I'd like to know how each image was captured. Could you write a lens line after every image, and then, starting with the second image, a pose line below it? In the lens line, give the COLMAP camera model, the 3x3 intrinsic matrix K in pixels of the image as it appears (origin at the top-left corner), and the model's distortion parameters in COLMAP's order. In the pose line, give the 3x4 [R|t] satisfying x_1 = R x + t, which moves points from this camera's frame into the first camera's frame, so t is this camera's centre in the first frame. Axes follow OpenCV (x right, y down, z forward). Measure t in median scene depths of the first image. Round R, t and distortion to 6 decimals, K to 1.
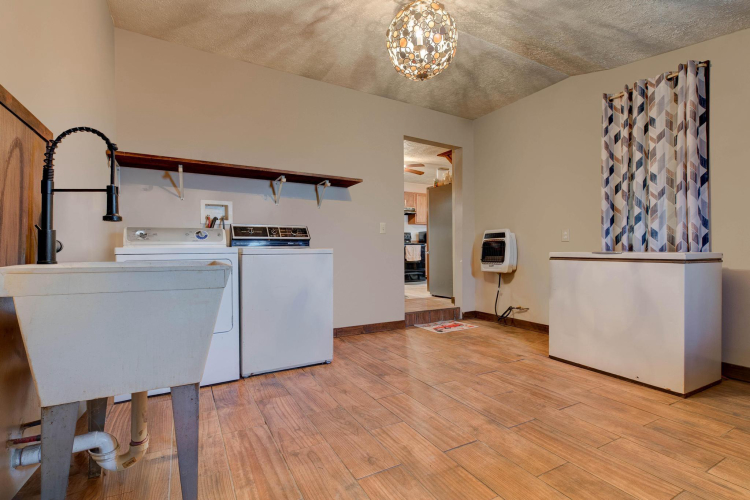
lens RADIAL K [[347.7, 0, 373.4], [0, 347.7, 249.6], [0, 0, 1]] dist [0.010499, 0.000080]
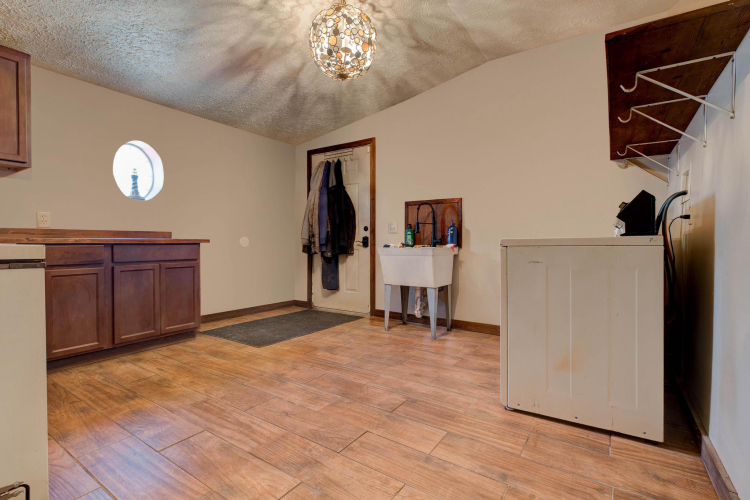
lens RADIAL K [[347.7, 0, 374.0], [0, 347.7, 247.6], [0, 0, 1]] dist [0.010499, 0.000080]
pose [[-0.887852, 0.006238, -0.460088, 0.559275], [0.002419, 0.999958, 0.008890, 0.020927], [0.460123, 0.006780, -0.887829, 2.057416]]
